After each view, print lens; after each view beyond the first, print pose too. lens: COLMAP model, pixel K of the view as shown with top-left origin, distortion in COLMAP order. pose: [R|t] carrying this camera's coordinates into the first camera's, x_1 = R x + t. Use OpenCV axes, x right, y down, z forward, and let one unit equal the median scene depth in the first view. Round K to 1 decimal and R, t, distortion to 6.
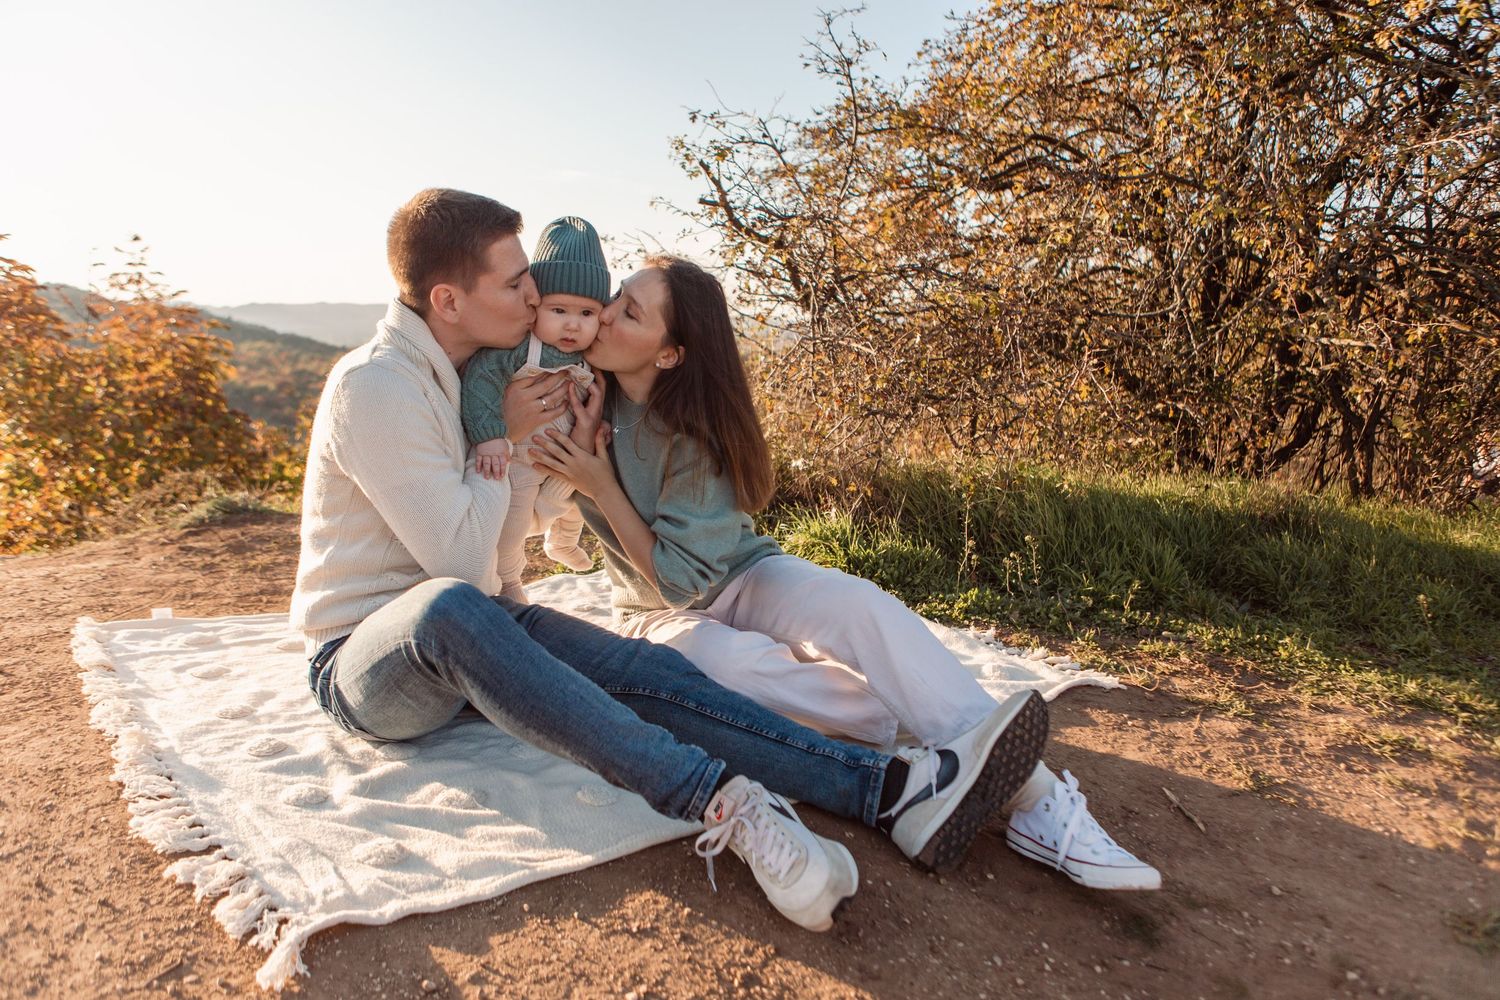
lens RADIAL K [[1089.9, 0, 752.9], [0, 1089.9, 505.6], [0, 0, 1]] dist [0.005645, 0.001125]
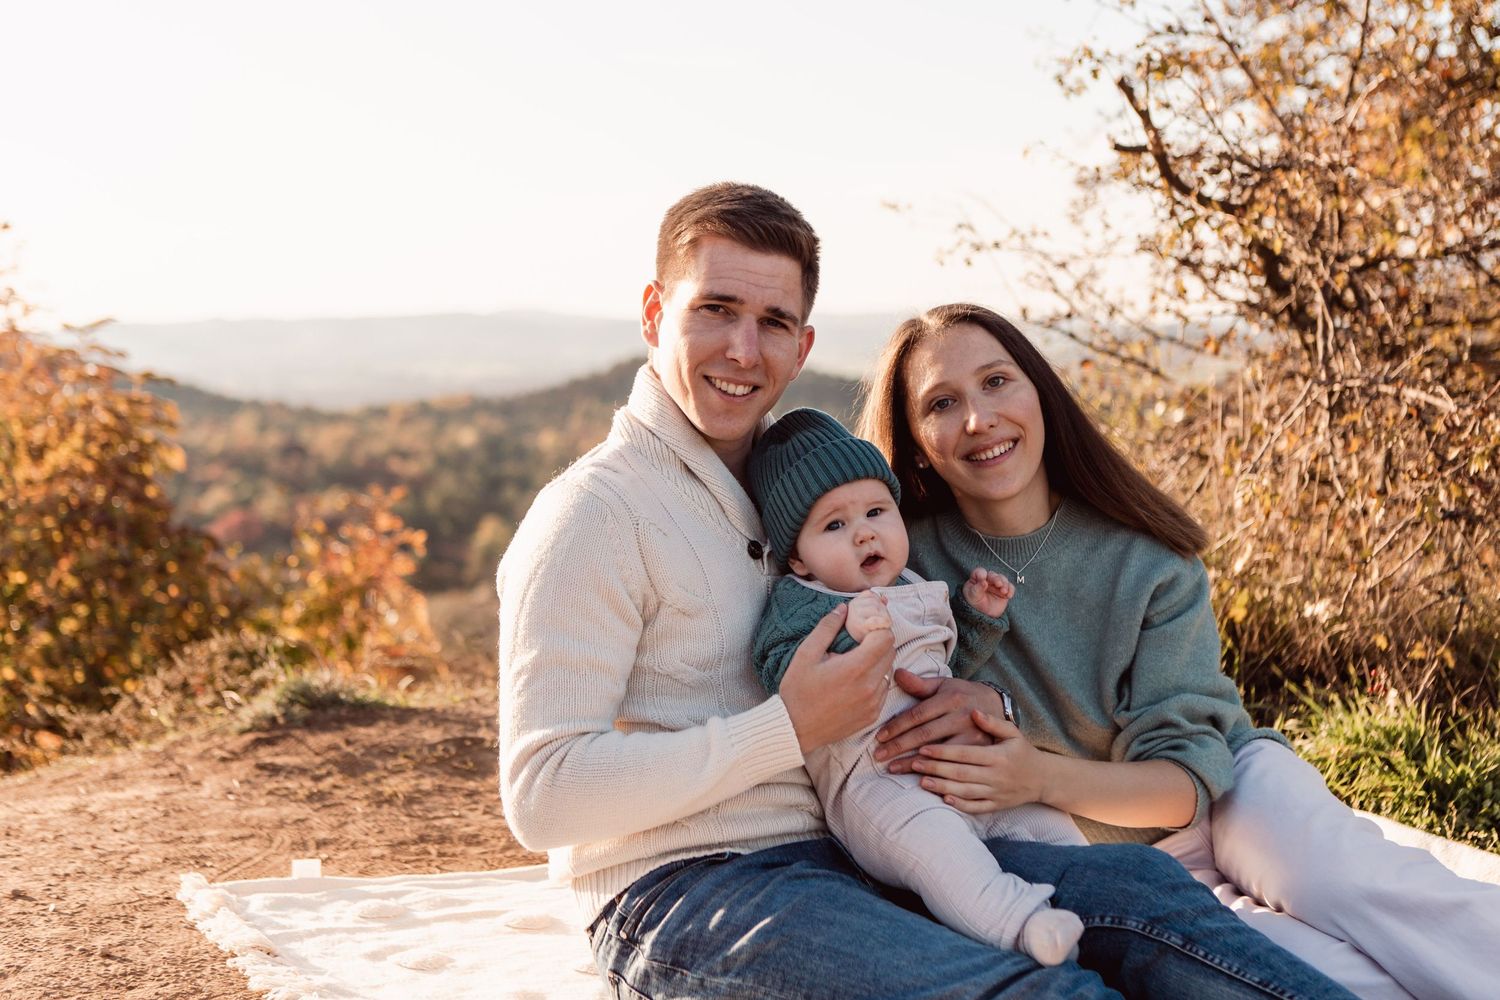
lens RADIAL K [[2155.6, 0, 748.1], [0, 2155.6, 501.0], [0, 0, 1]] dist [-0.047307, 0.000000]
pose [[0.988453, -0.020707, -0.150109, -0.078534], [0.007212, 0.995925, -0.089895, 0.002271], [0.151359, 0.087774, 0.984574, -0.118481]]
